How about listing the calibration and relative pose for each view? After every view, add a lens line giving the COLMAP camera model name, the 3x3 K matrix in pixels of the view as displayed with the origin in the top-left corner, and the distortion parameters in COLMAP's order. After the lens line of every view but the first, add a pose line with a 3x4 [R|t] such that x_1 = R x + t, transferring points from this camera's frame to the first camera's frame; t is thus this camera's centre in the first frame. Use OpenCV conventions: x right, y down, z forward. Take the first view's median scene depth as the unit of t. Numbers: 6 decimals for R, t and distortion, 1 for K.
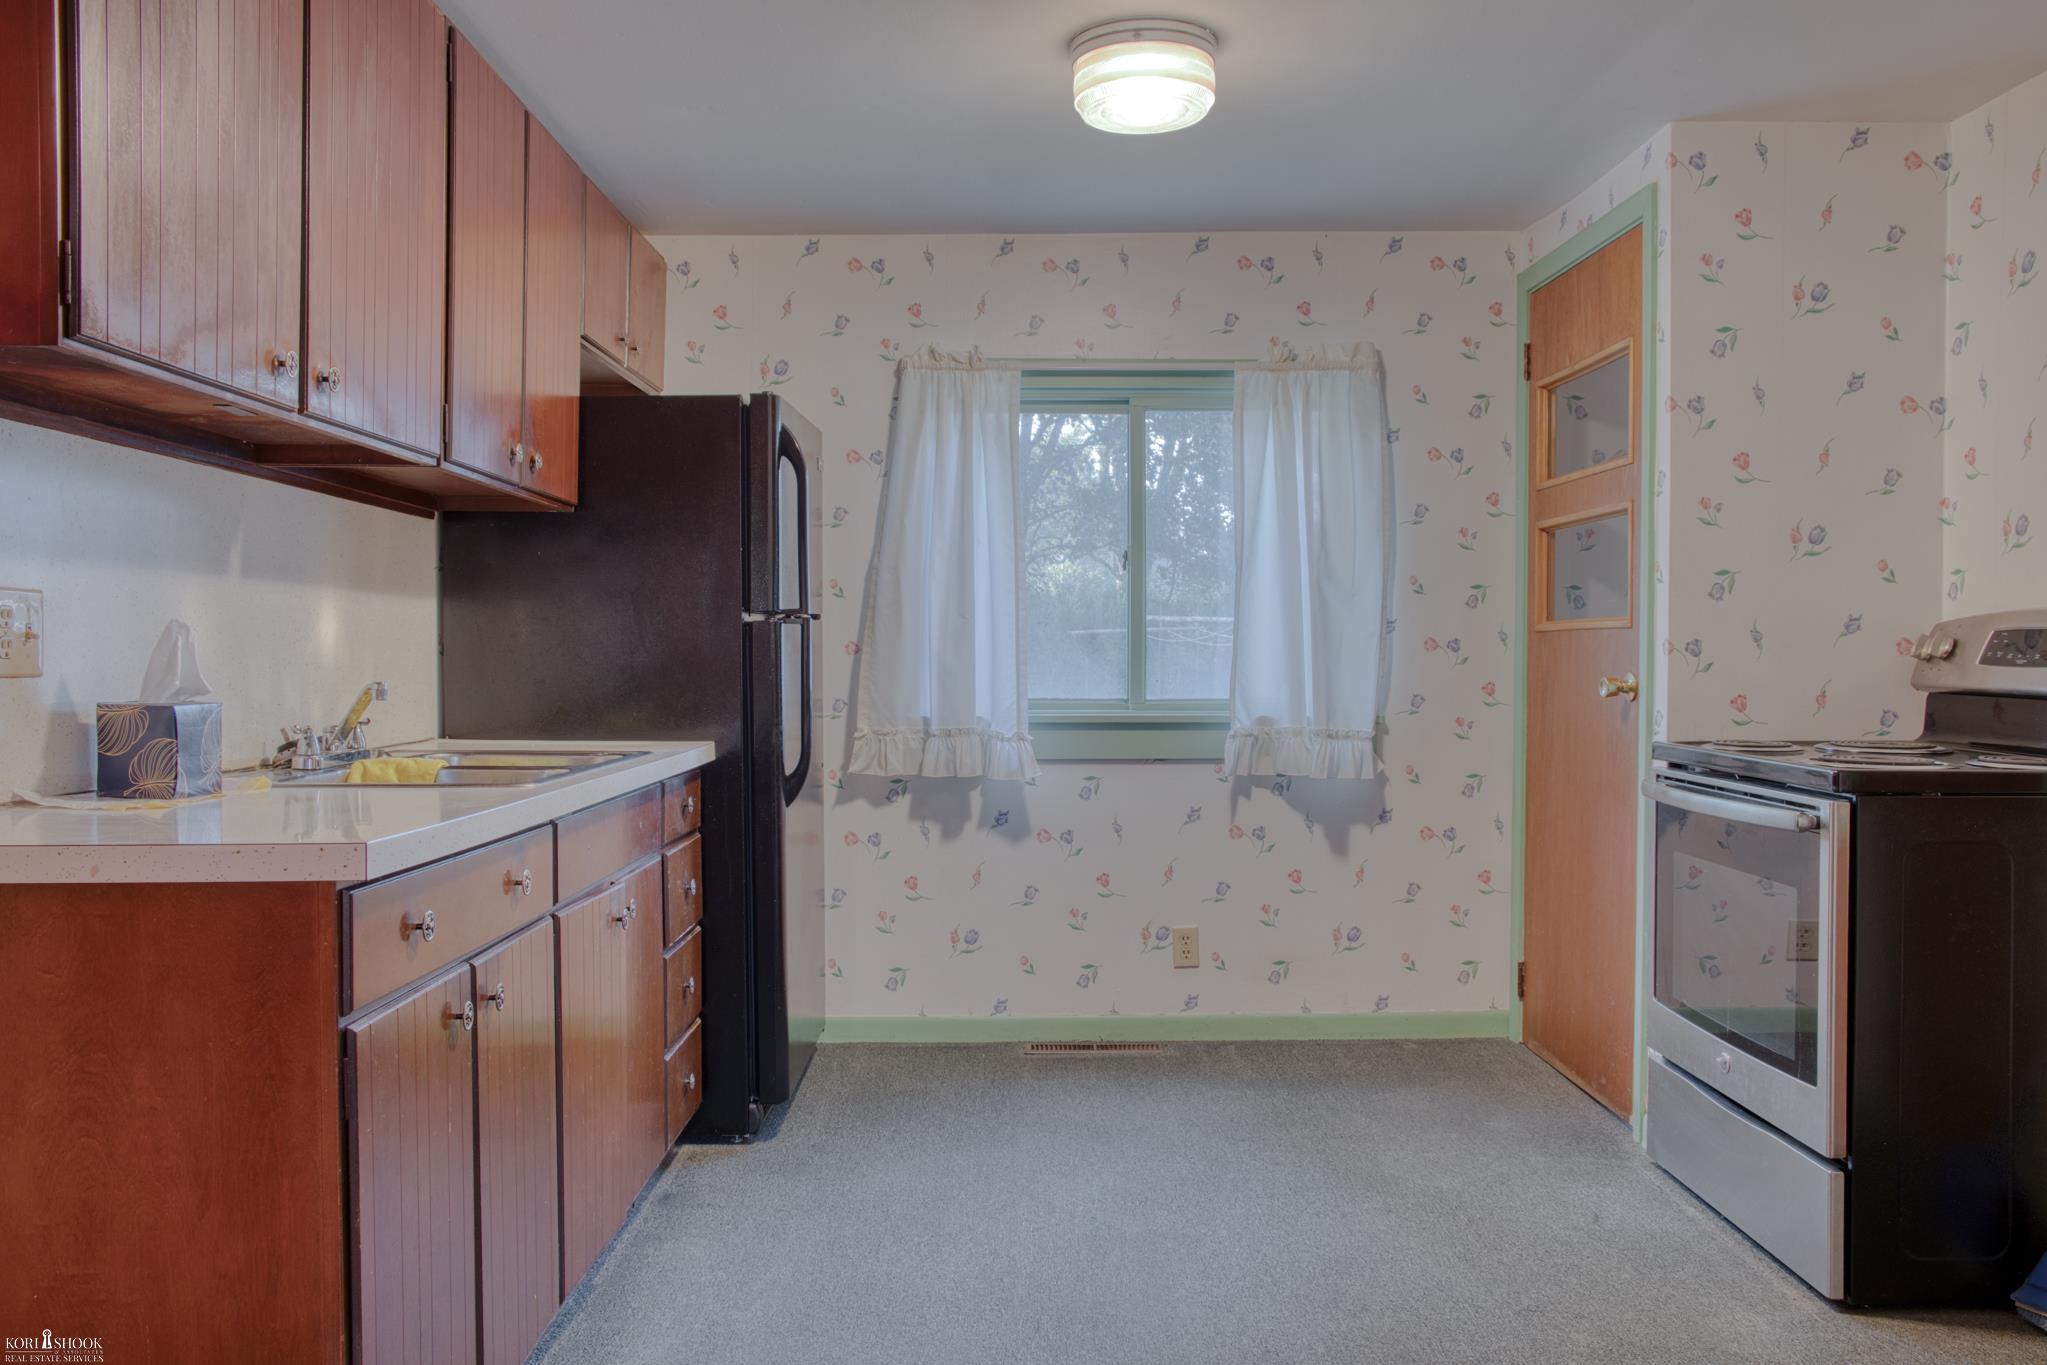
lens RADIAL K [[1614.7, 0, 1025.9], [0, 1614.7, 689.3], [0, 0, 1]] dist [-0.078258, 0.111649]
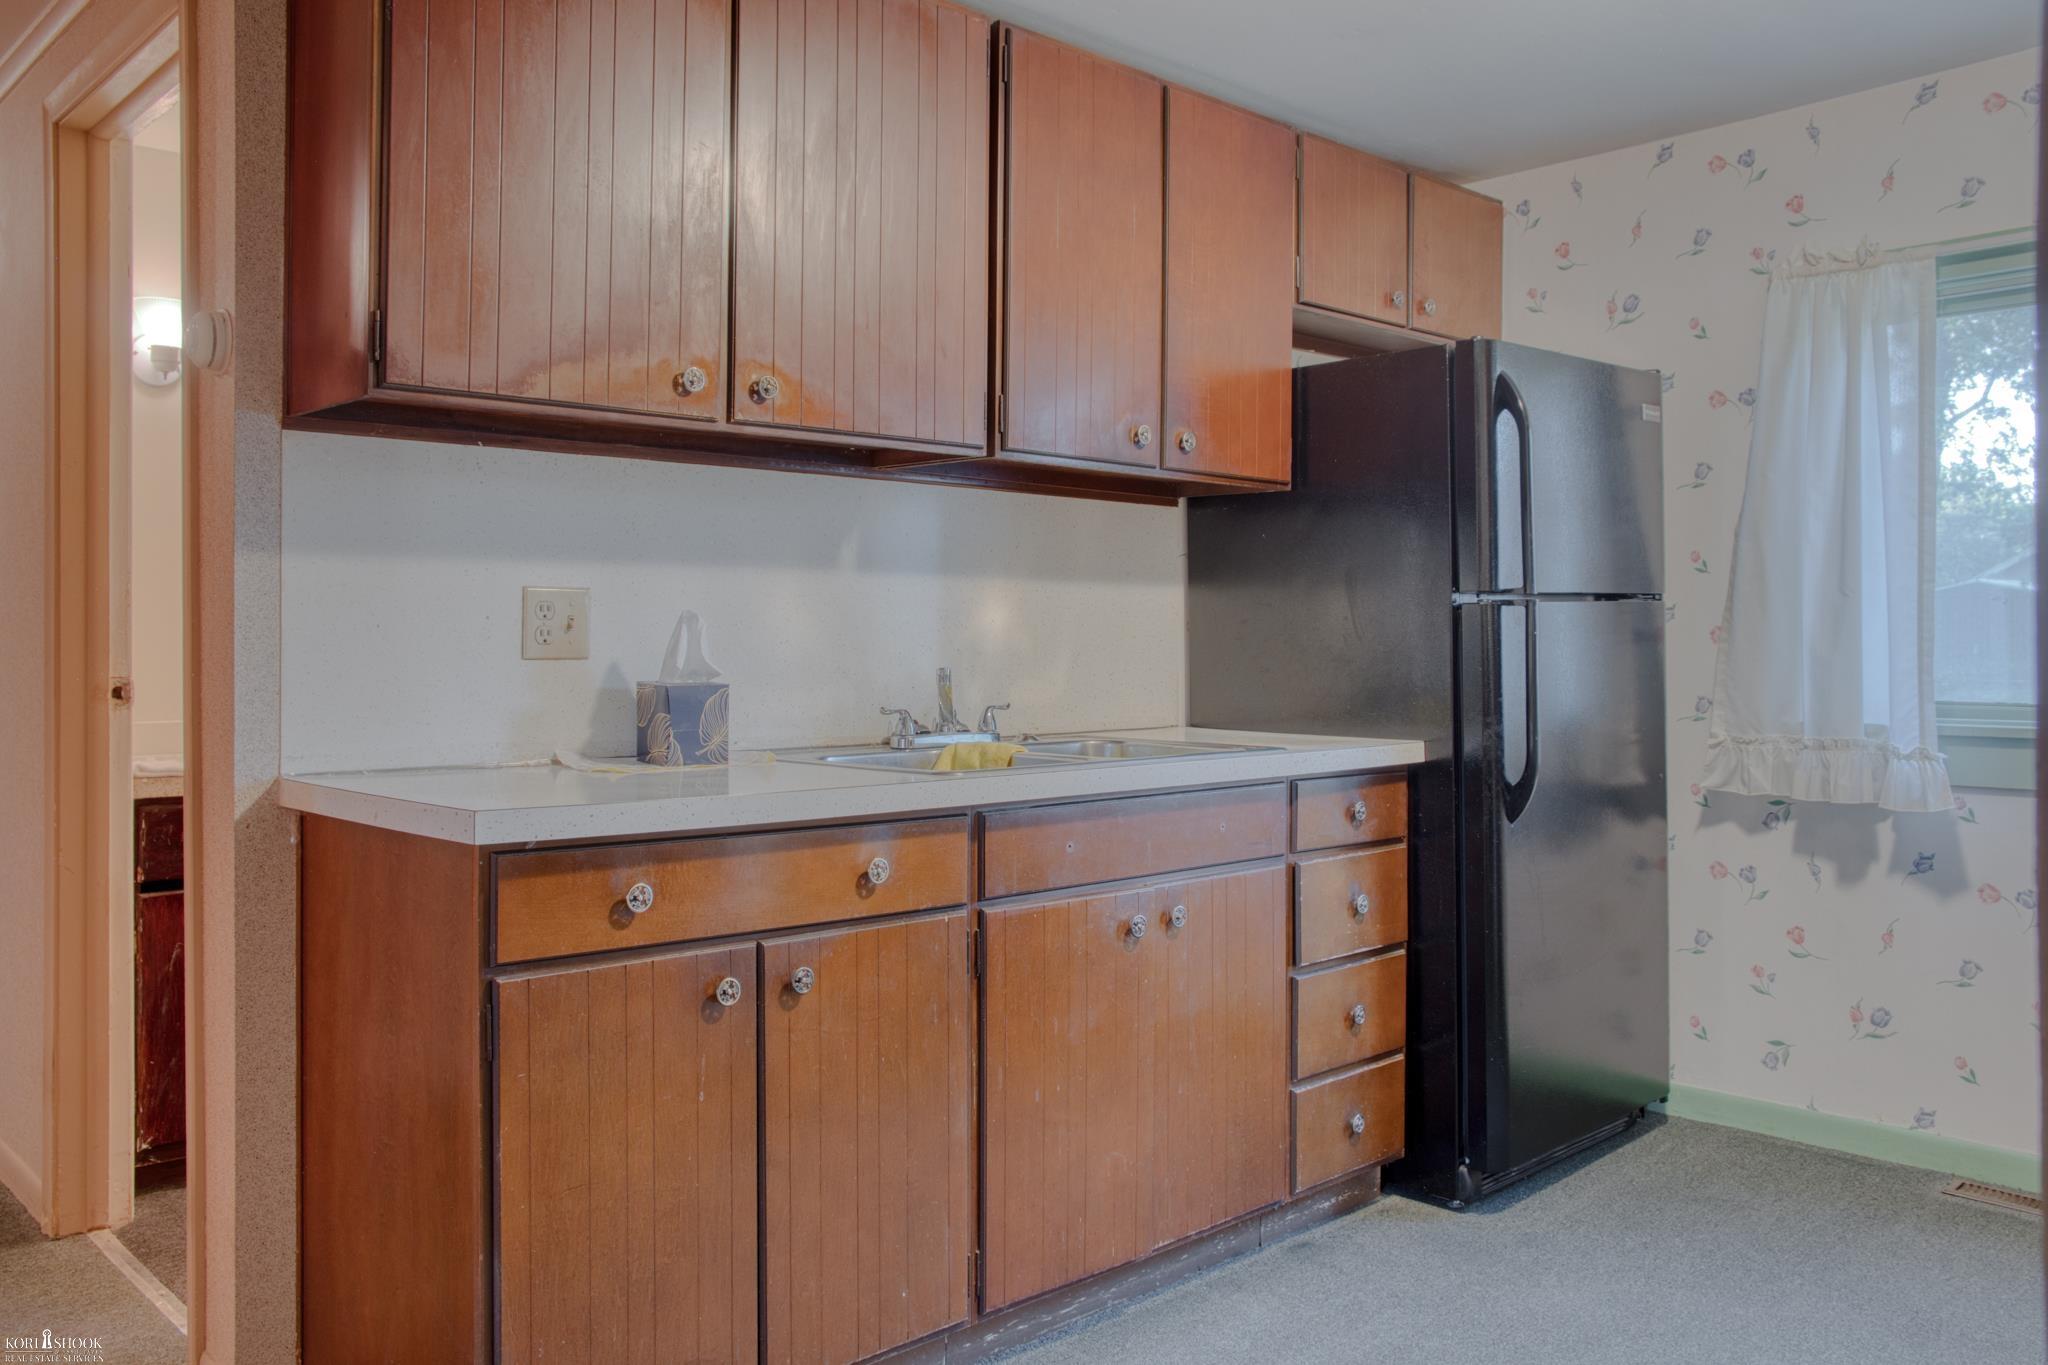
lens RADIAL K [[1611.0, 0, 1002.7], [0, 1611.0, 628.5], [0, 0, 1]] dist [-0.070791, 0.086841]
pose [[0.675328, -0.006352, -0.737490, 0.245946], [-0.016587, 0.999579, -0.023799, -0.003584], [0.737331, 0.028305, 0.674938, 0.198408]]
